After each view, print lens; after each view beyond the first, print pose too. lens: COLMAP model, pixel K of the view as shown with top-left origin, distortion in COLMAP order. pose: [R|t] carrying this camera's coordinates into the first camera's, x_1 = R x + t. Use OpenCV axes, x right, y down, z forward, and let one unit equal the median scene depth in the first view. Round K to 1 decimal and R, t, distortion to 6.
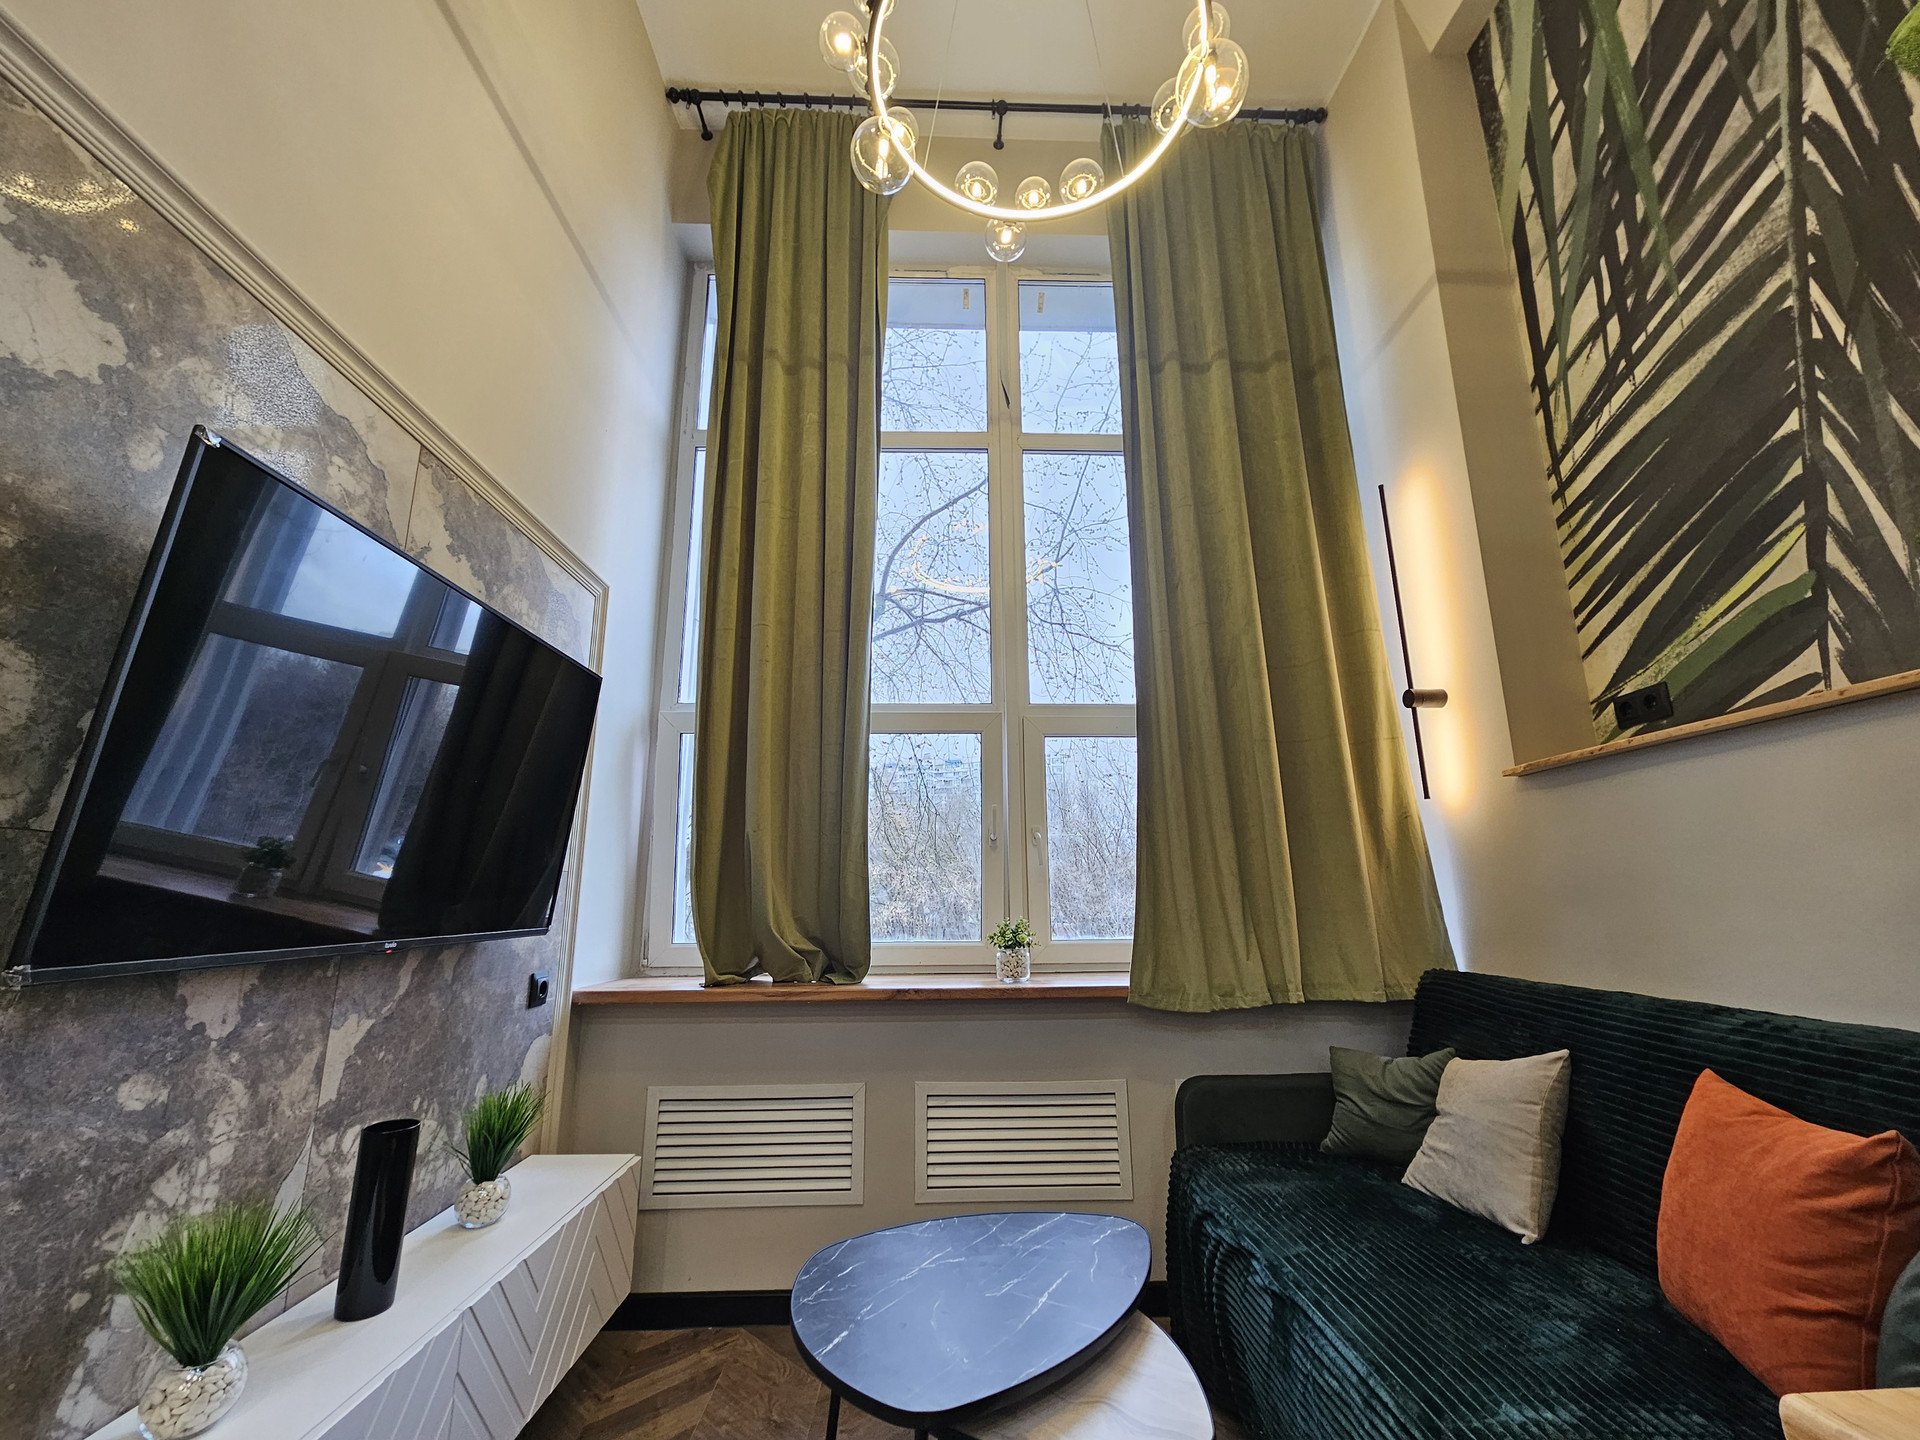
lens RADIAL K [[787.4, 0, 965.5], [0, 787.4, 722.2], [0, 0, 1]] dist [0.000231, -0.000496]
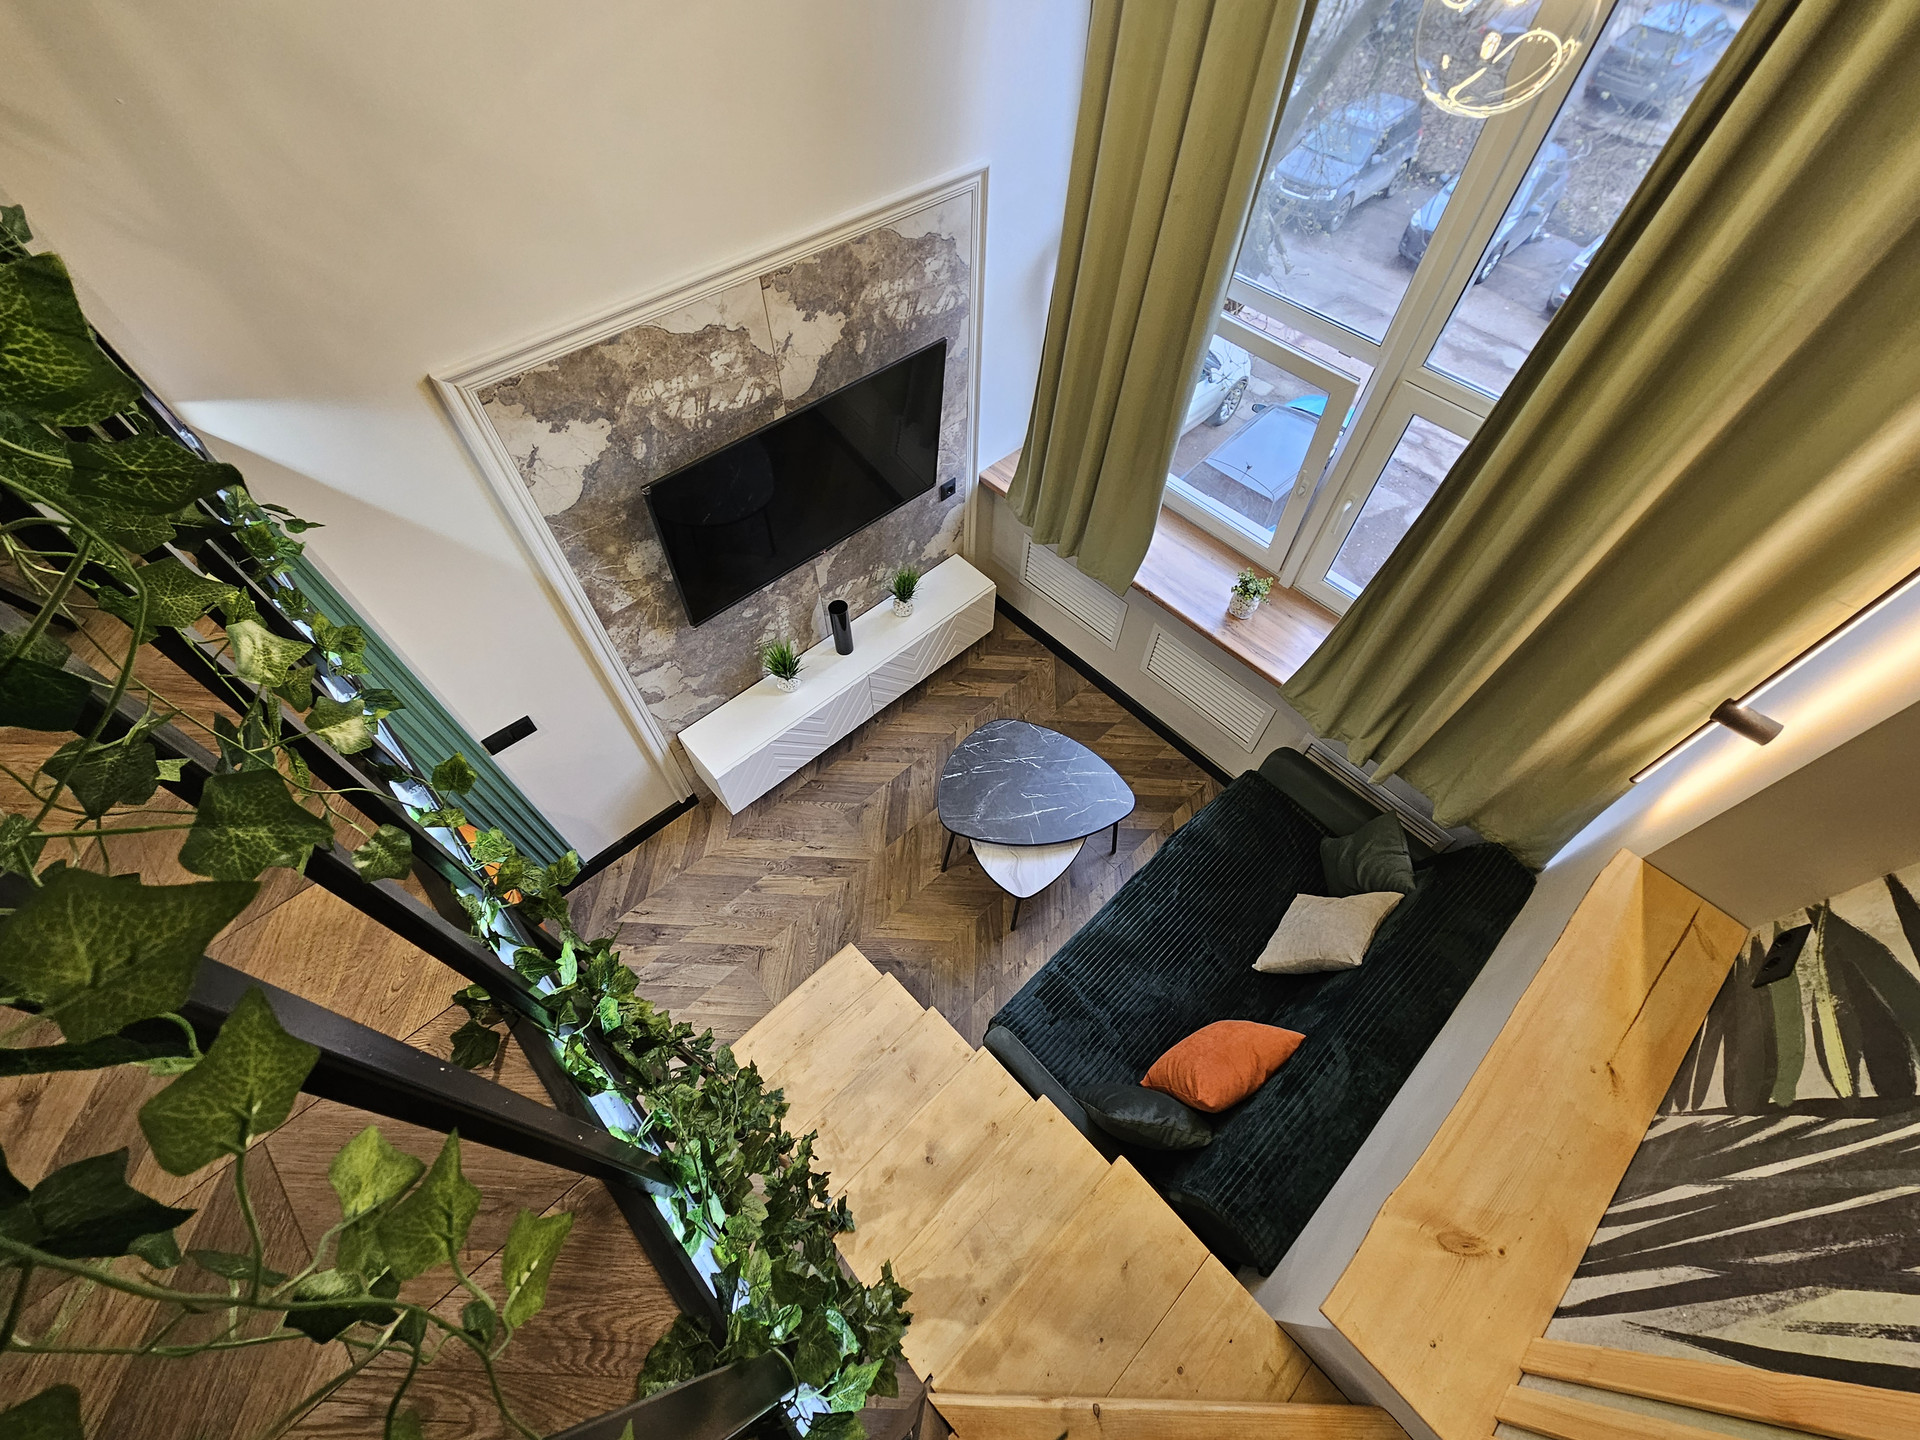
lens RADIAL K [[787.4, 0, 965.2], [0, 787.4, 730.6], [0, 0, 1]] dist [0.000231, -0.000496]
pose [[0.664014, 0.633250, -0.397593, 0.548868], [0.140309, 0.416768, 0.898119, -1.099979], [0.734438, -0.652149, 0.187889, 0.441338]]
